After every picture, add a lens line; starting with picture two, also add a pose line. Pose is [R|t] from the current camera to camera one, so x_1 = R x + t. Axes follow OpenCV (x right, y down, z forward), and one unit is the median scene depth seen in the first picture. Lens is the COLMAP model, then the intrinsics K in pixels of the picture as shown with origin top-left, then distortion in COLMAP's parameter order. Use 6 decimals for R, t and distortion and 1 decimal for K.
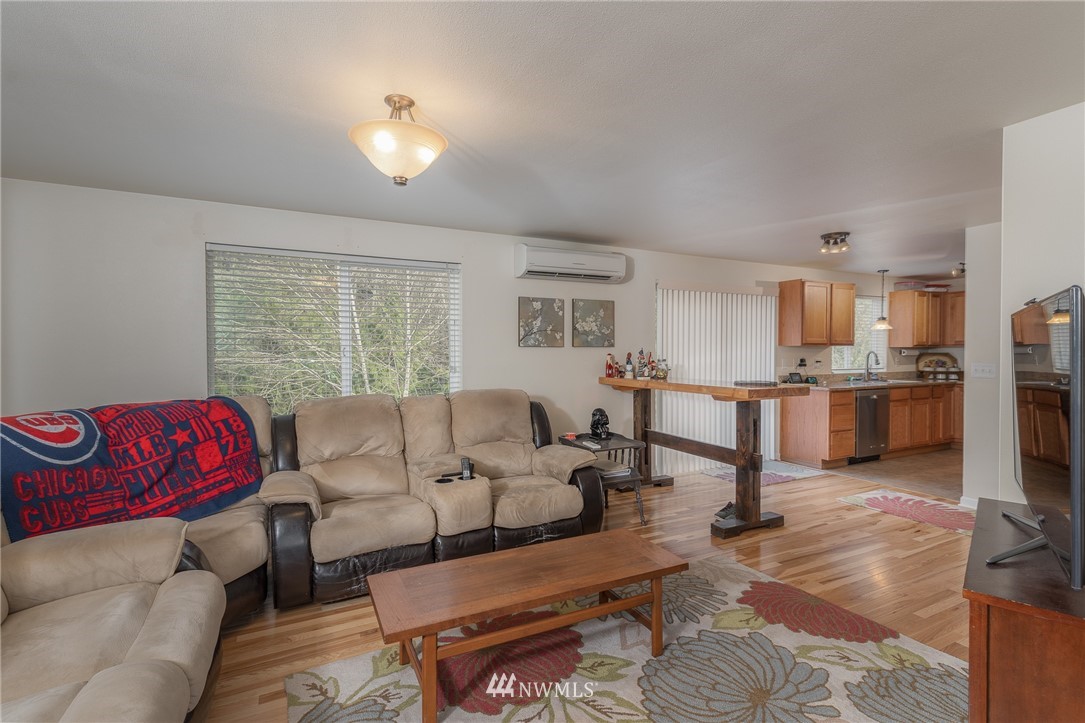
lens RADIAL K [[501.1, 0, 545.5], [0, 501.1, 364.2], [0, 0, 1]] dist [0.002307, -0.000512]
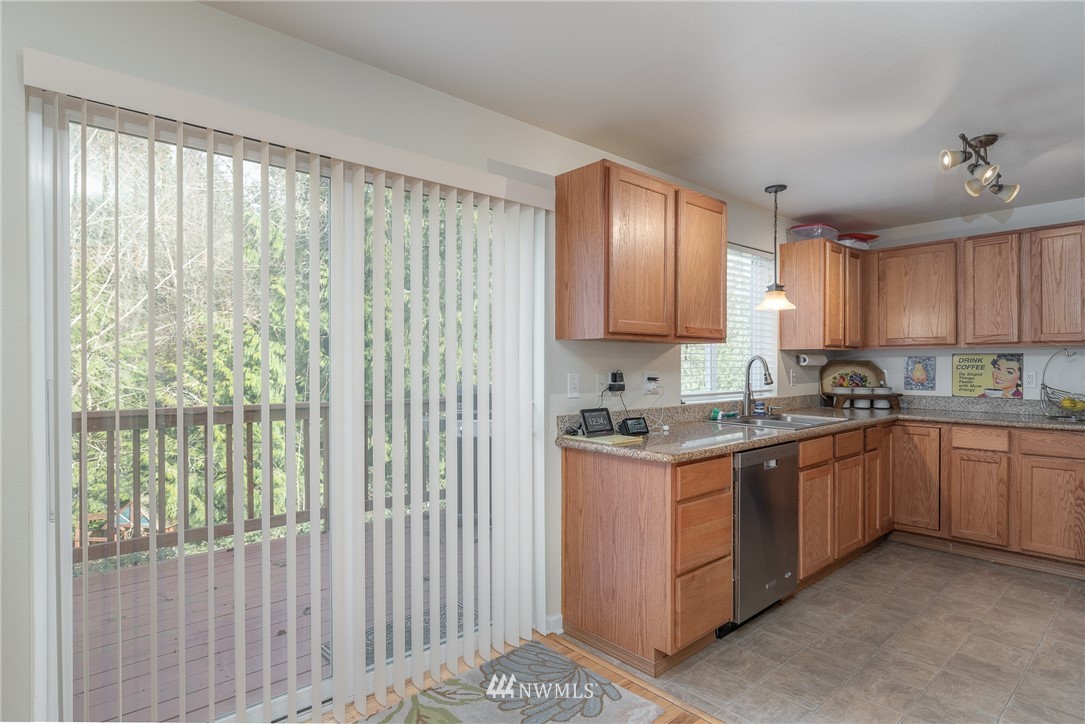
lens RADIAL K [[569.4, 0, 538.0], [0, 569.4, 364.3], [0, 0, 1]] dist [0.000015, -0.003458]
pose [[0.966449, 0.003094, 0.256842, 0.316461], [0.001953, 0.999810, -0.019394, -0.008474], [-0.256853, 0.019245, 0.966259, 0.540344]]
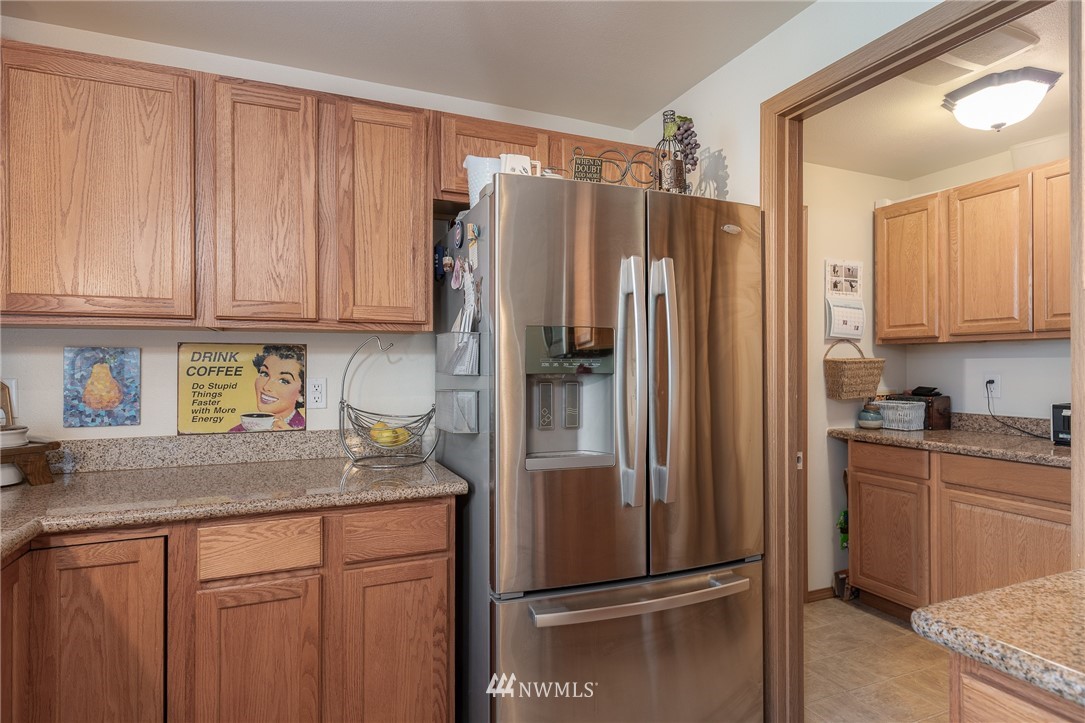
lens RADIAL K [[589.4, 0, 541.2], [0, 589.4, 362.6], [0, 0, 1]] dist [0.000631, -0.000403]
pose [[0.063167, 0.007940, 0.997971, 0.649870], [0.021621, 0.999723, -0.009323, -0.014556], [-0.997769, 0.022166, 0.062978, 0.841767]]
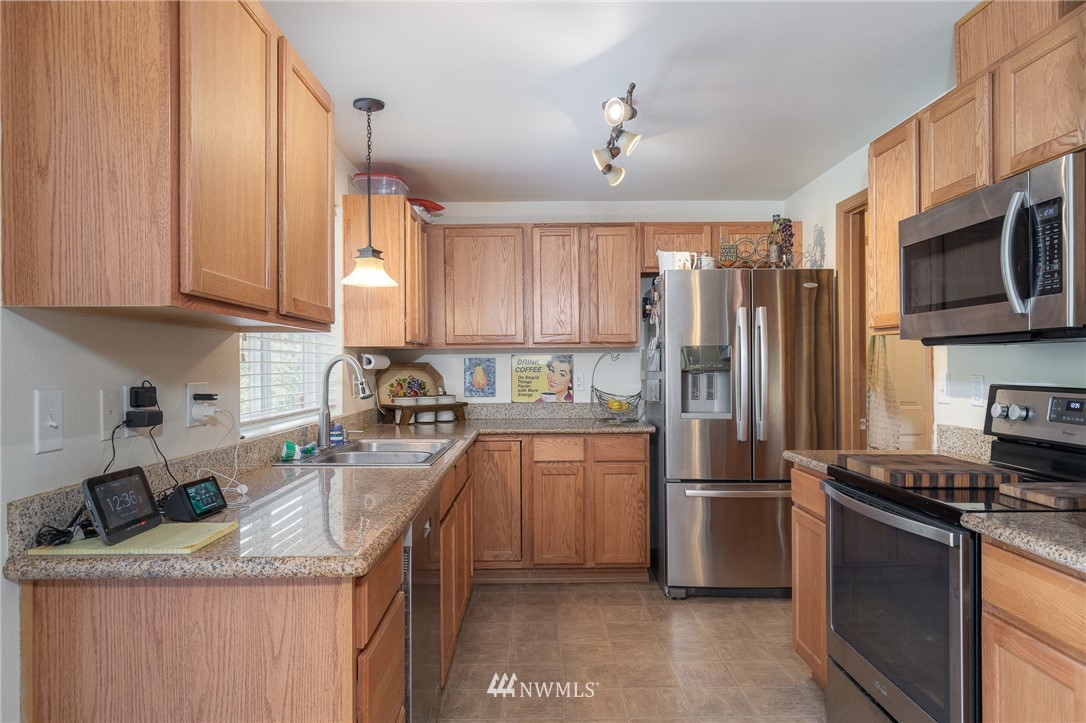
lens RADIAL K [[690.1, 0, 542.4], [0, 690.1, 364.5], [0, 0, 1]] dist [0.002142, -0.002964]
pose [[0.436641, 0.002579, 0.899632, 0.326918], [0.023417, 0.999624, -0.014232, -0.011552], [-0.899331, 0.027281, 0.436417, 0.716230]]
